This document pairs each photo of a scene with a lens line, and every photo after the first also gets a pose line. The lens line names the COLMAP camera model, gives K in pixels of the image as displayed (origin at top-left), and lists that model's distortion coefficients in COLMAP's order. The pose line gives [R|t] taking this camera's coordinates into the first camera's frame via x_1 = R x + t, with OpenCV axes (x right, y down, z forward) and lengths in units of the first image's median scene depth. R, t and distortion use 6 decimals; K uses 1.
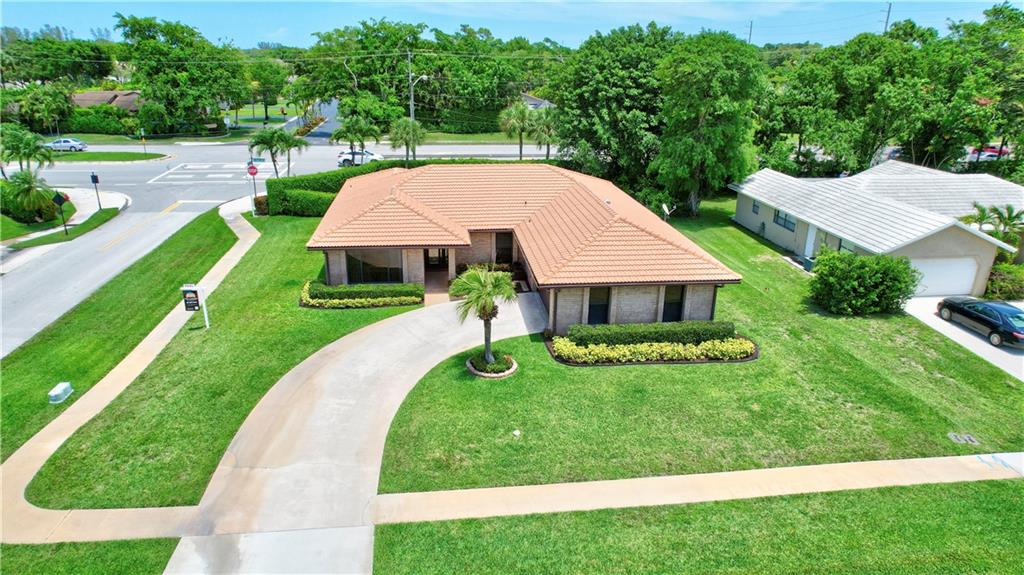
lens RADIAL K [[655.5, 0, 511.6], [0, 655.5, 294.2], [0, 0, 1]] dist [-0.085094, 0.080049]
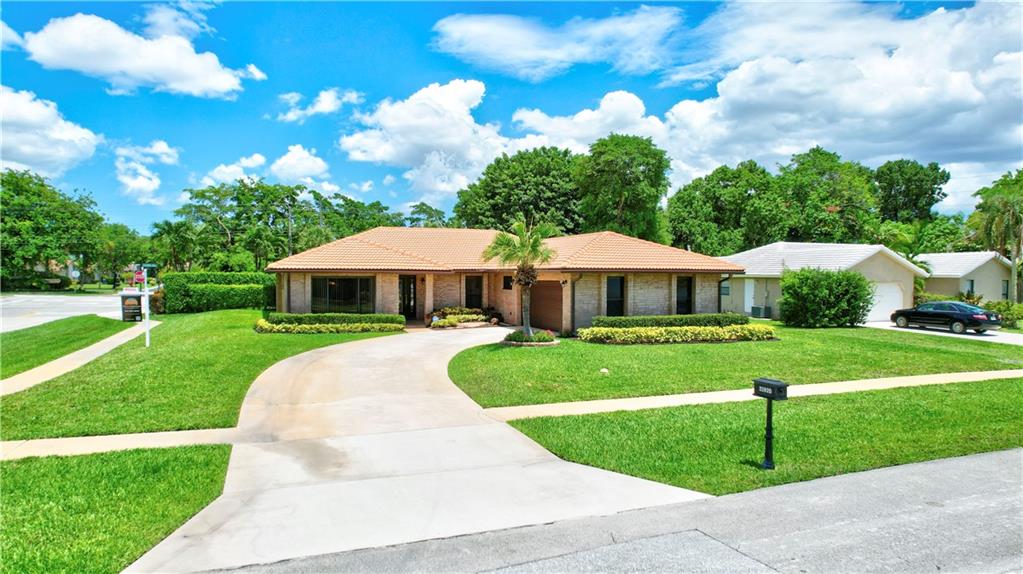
lens RADIAL K [[654.9, 0, 511.1], [0, 654.9, 293.7], [0, 0, 1]] dist [-0.085094, 0.080049]
pose [[0.968746, -0.016072, 0.247535, -0.224388], [0.094261, 0.946895, -0.307417, 0.260087], [-0.229449, 0.321142, 0.918815, 0.153941]]
